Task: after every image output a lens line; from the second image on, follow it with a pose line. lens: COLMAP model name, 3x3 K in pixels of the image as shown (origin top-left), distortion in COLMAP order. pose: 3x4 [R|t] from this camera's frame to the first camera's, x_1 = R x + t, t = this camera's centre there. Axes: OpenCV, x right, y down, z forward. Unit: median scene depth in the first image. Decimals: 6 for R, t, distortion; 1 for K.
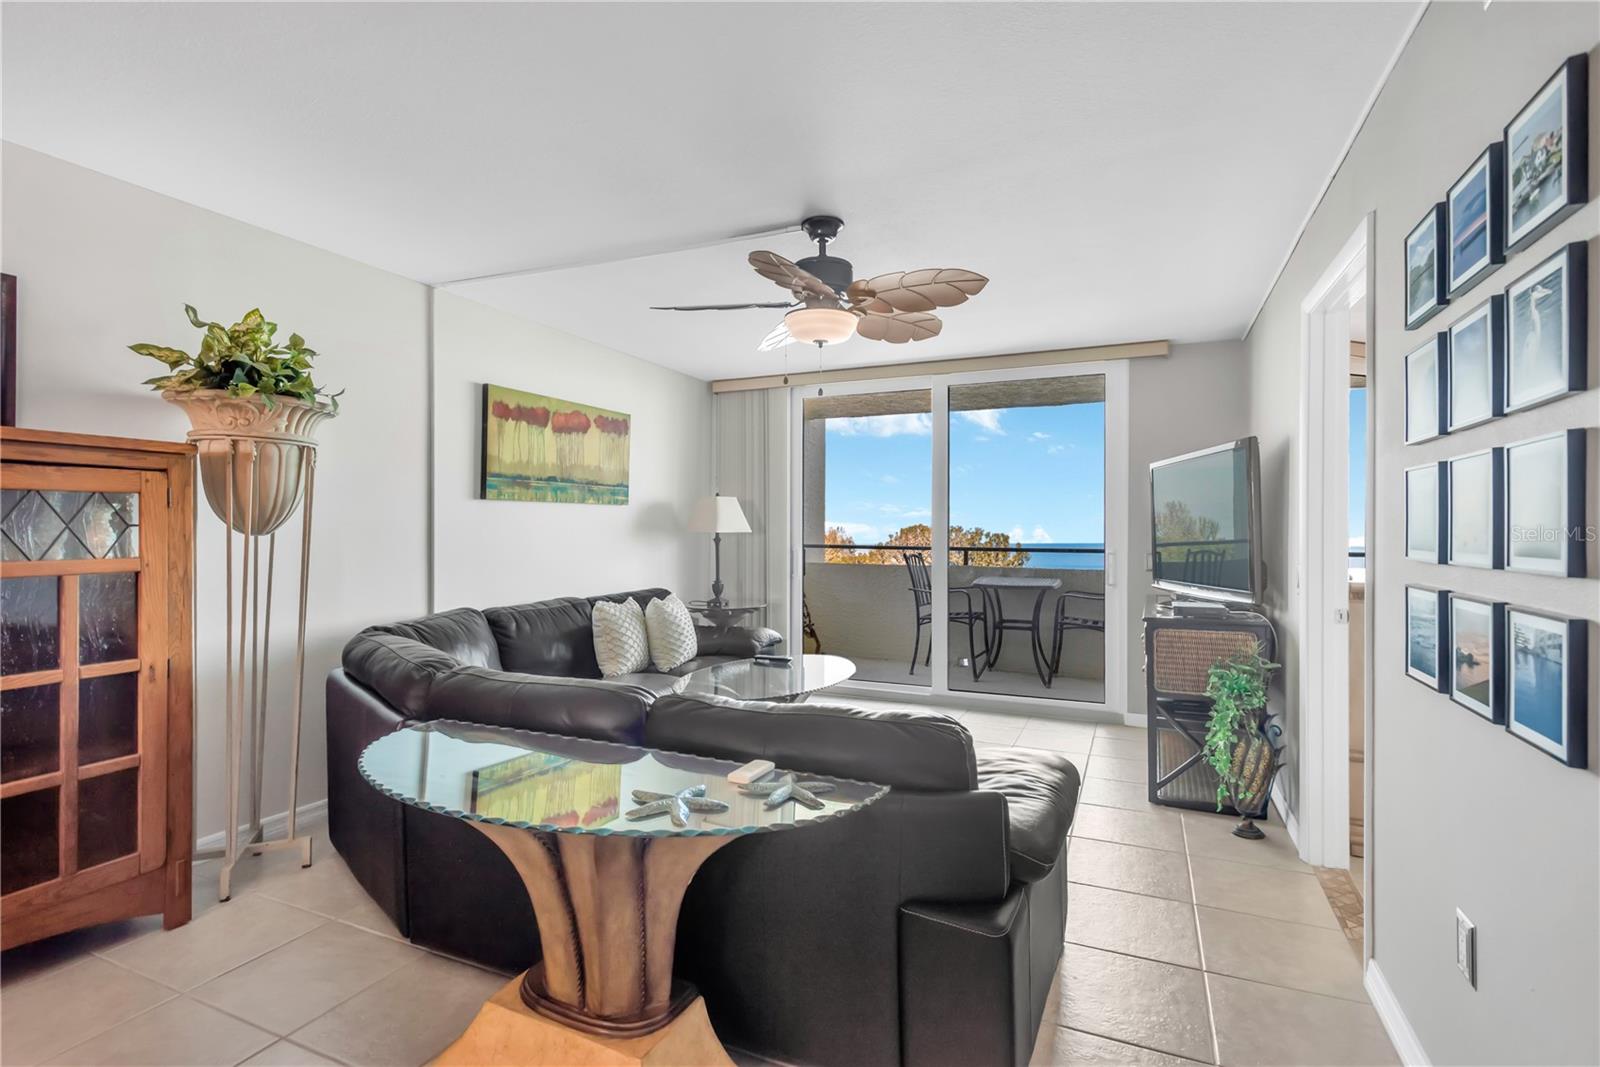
lens RADIAL K [[748.4, 0, 788.1], [0, 748.4, 527.9], [0, 0, 1]] dist [0.016720, -0.006743]
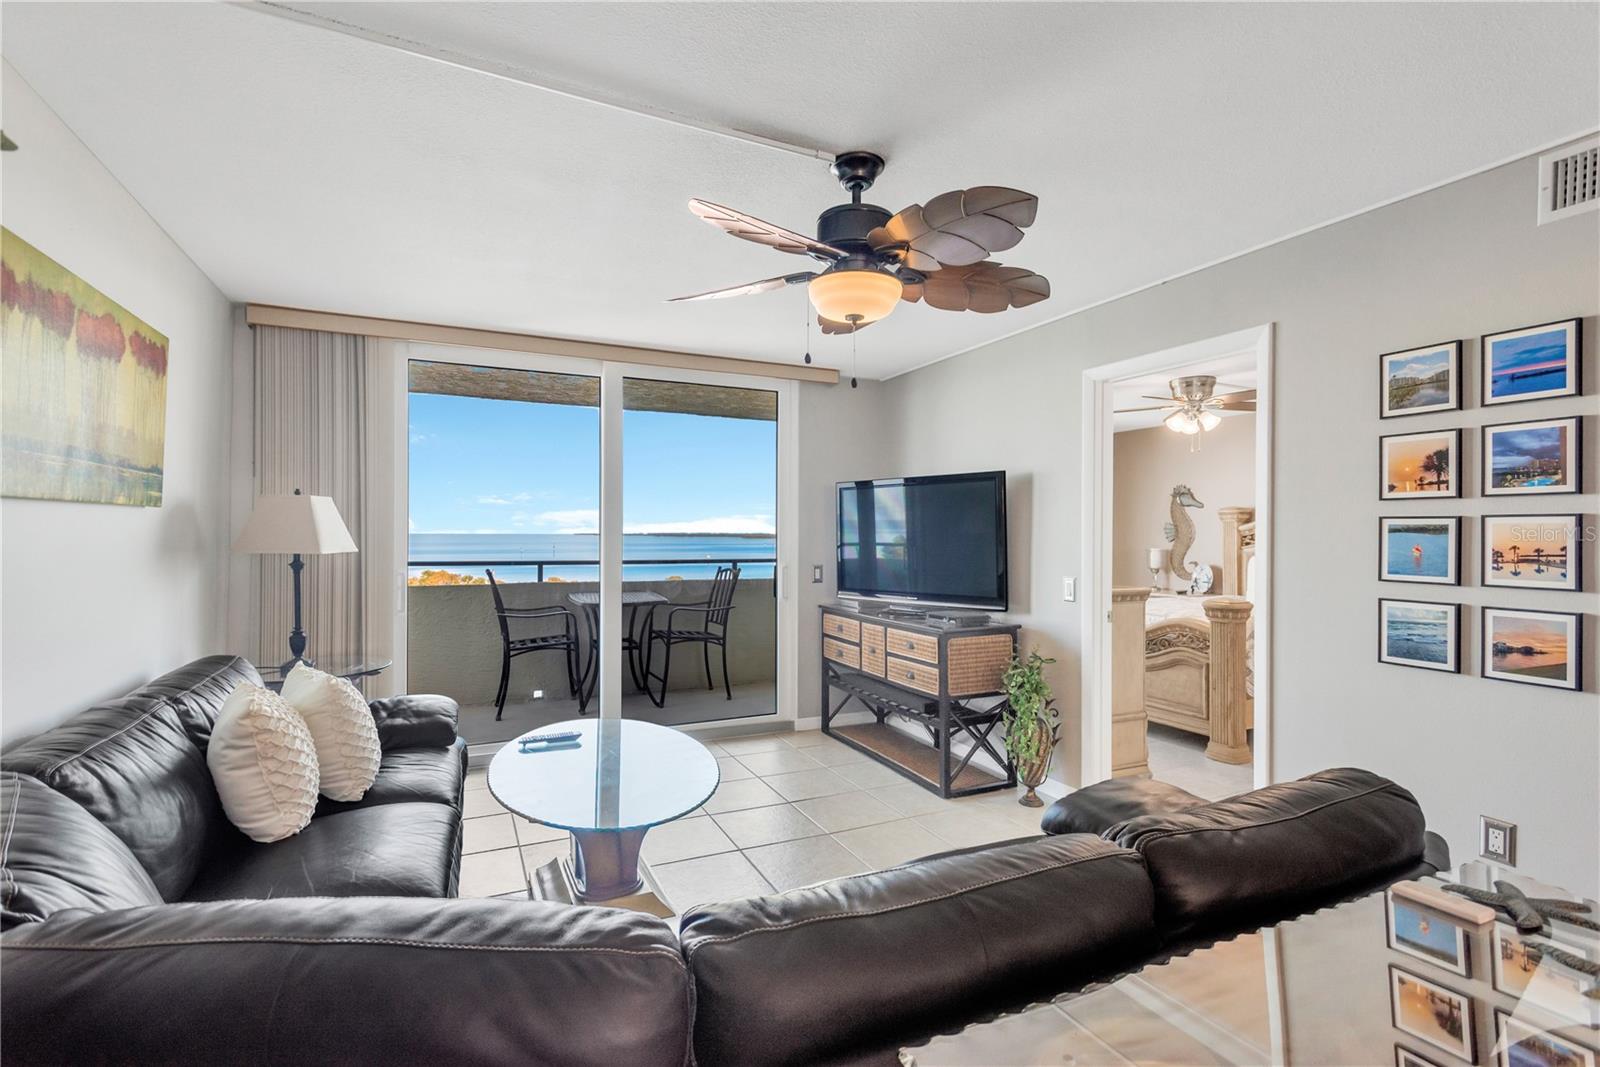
lens RADIAL K [[748.4, 0, 806.3], [0, 748.4, 531.9], [0, 0, 1]] dist [0.016720, -0.006743]
pose [[0.651063, 0.001481, 0.759023, -0.332654], [-0.005214, 0.999983, 0.002521, -0.016762], [-0.759006, -0.005599, 0.651059, 0.310566]]
